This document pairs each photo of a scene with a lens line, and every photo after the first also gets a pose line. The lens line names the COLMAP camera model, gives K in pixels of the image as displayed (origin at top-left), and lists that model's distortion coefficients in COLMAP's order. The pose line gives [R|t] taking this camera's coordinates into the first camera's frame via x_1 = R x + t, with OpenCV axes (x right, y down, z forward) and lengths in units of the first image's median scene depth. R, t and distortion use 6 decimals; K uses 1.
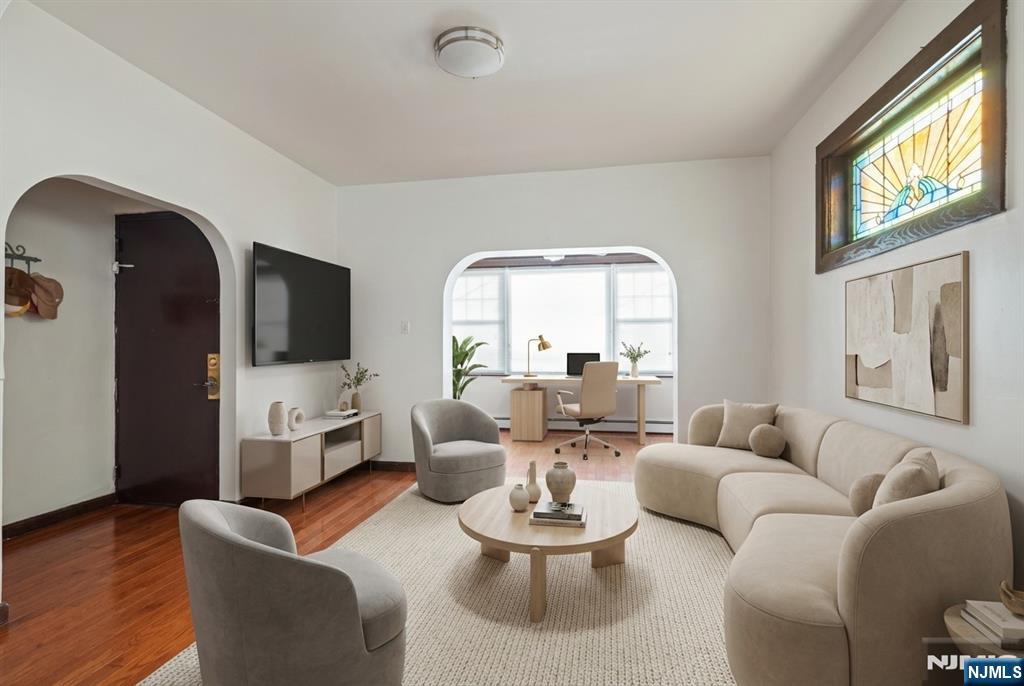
lens RADIAL K [[496.3, 0, 497.7], [0, 496.3, 339.8], [0, 0, 1]] dist [0.002850, 0.000372]
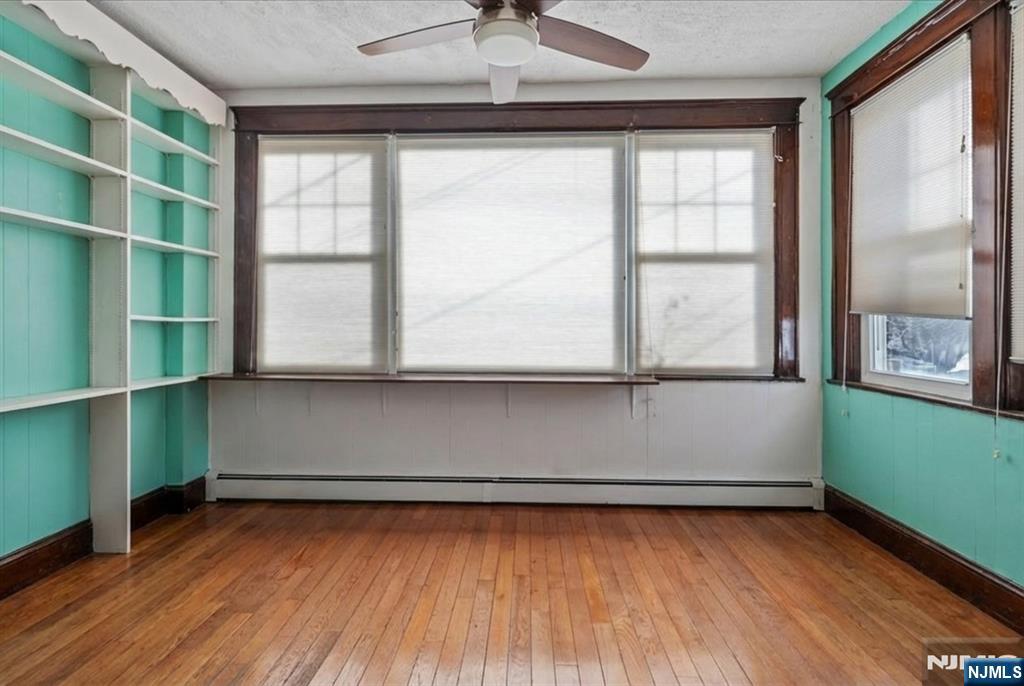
lens RADIAL K [[474.9, 0, 513.5], [0, 474.9, 327.0], [0, 0, 1]] dist [0.000139, 0.000009]
pose [[0.988318, 0.000478, 0.152405, 0.064491], [-0.002505, 0.999911, 0.013102, 0.020250], [-0.152385, -0.013331, 0.988231, 0.602363]]
